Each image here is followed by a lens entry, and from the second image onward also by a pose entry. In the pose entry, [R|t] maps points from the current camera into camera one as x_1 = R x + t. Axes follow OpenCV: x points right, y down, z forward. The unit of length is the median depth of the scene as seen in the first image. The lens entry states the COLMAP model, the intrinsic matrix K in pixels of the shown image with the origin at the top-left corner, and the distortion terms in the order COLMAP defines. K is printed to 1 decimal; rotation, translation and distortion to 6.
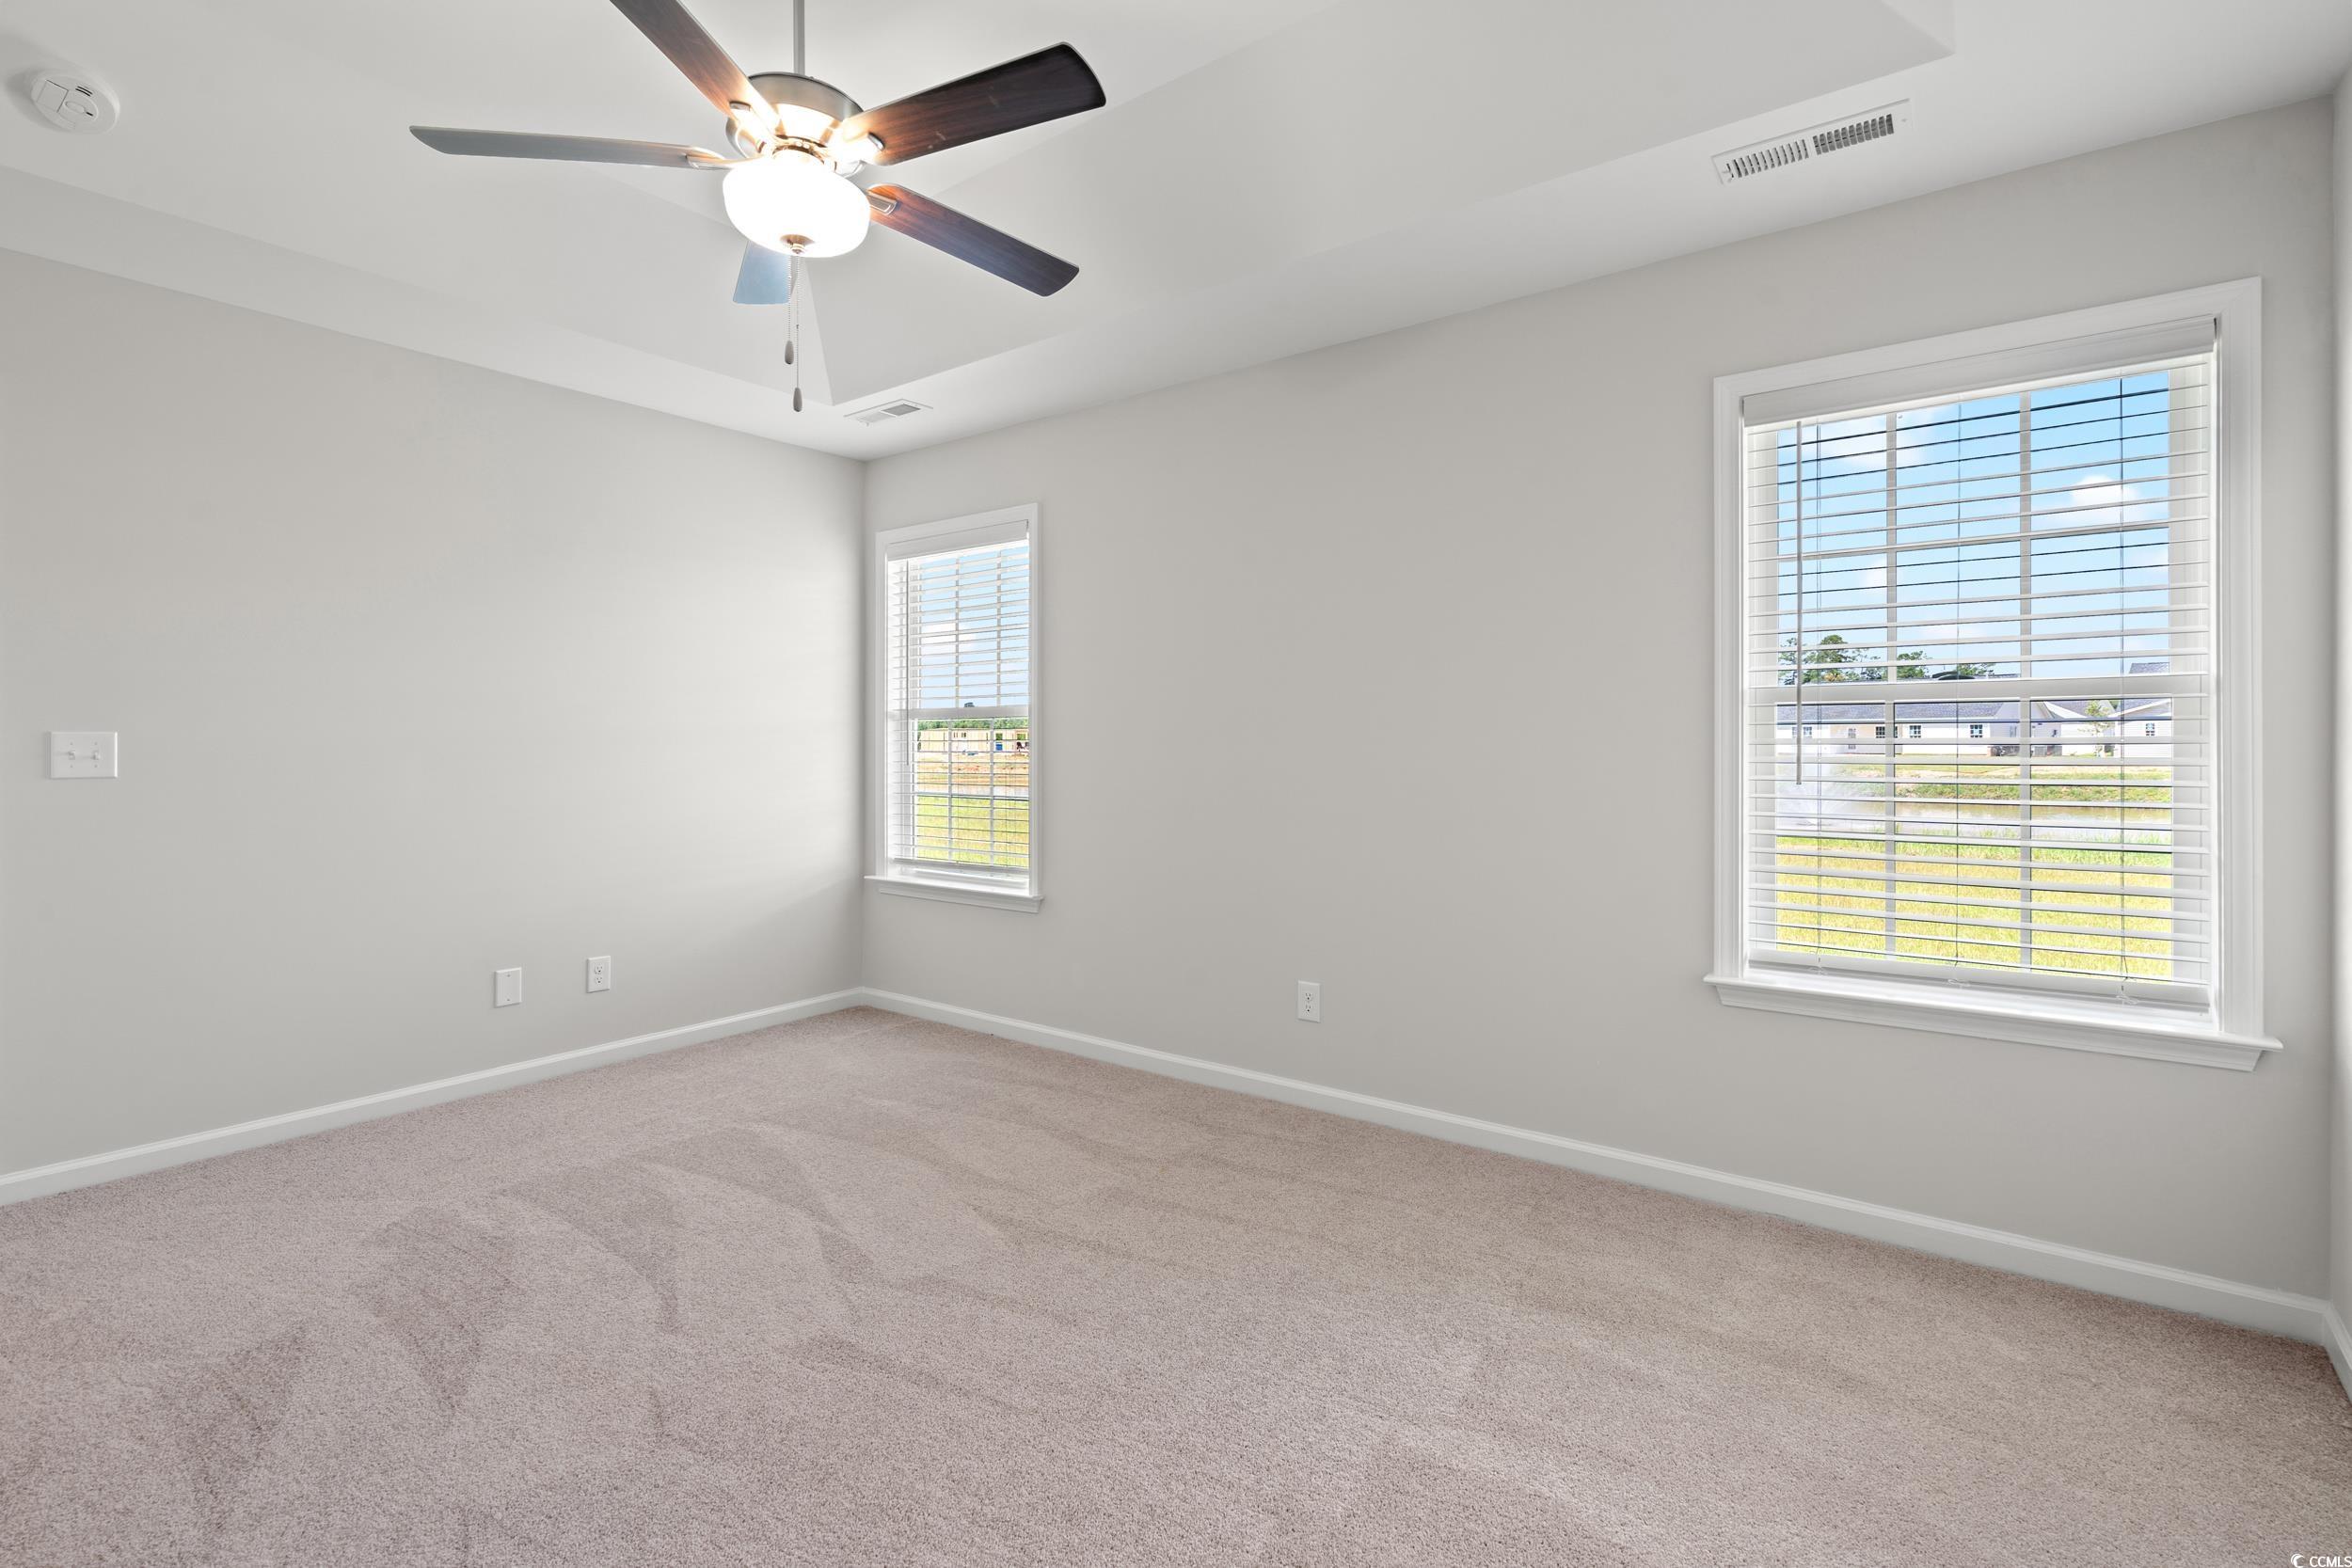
lens RADIAL K [[1076.3, 0, 1168.8], [0, 1076.3, 758.0], [0, 0, 1]] dist [-0.005161, -0.000586]
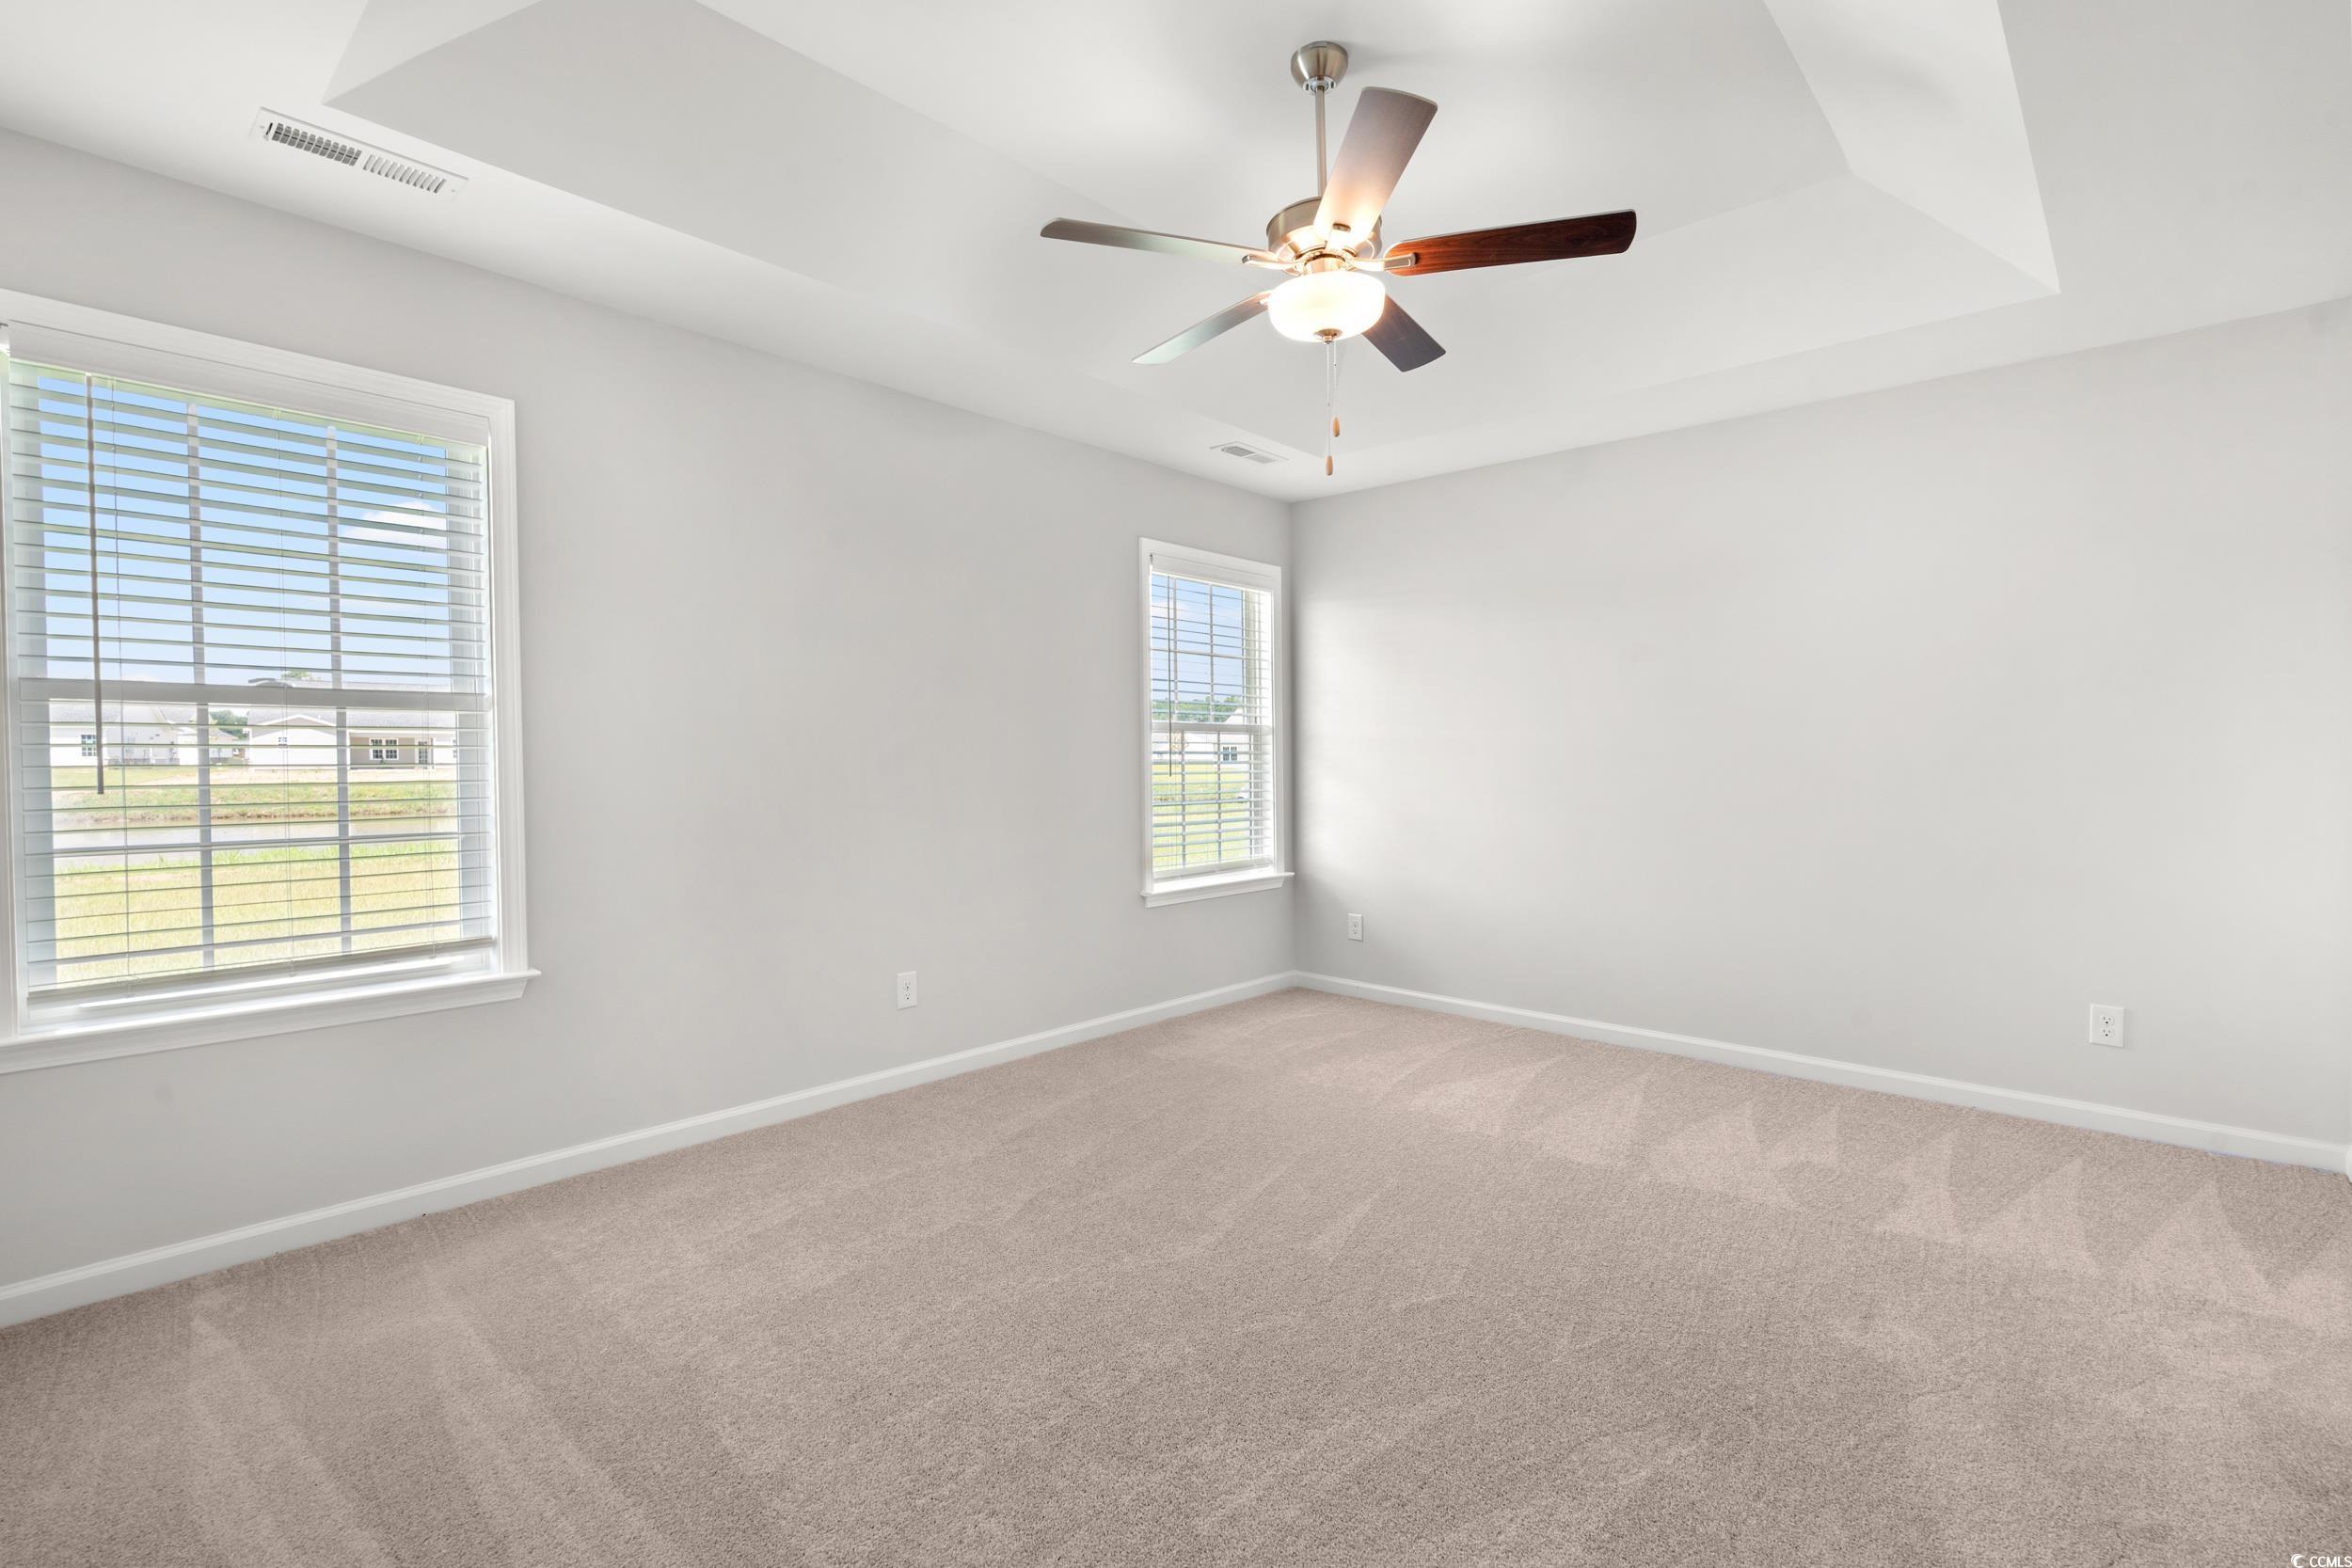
lens RADIAL K [[954.2, 0, 1174.4], [0, 954.2, 721.3], [0, 0, 1]] dist [-0.012547, -0.000098]
pose [[0.152870, 0.031498, 0.987744, -1.617247], [0.008908, 0.999407, -0.033248, -0.019391], [-0.988206, 0.013881, 0.152499, 1.207236]]
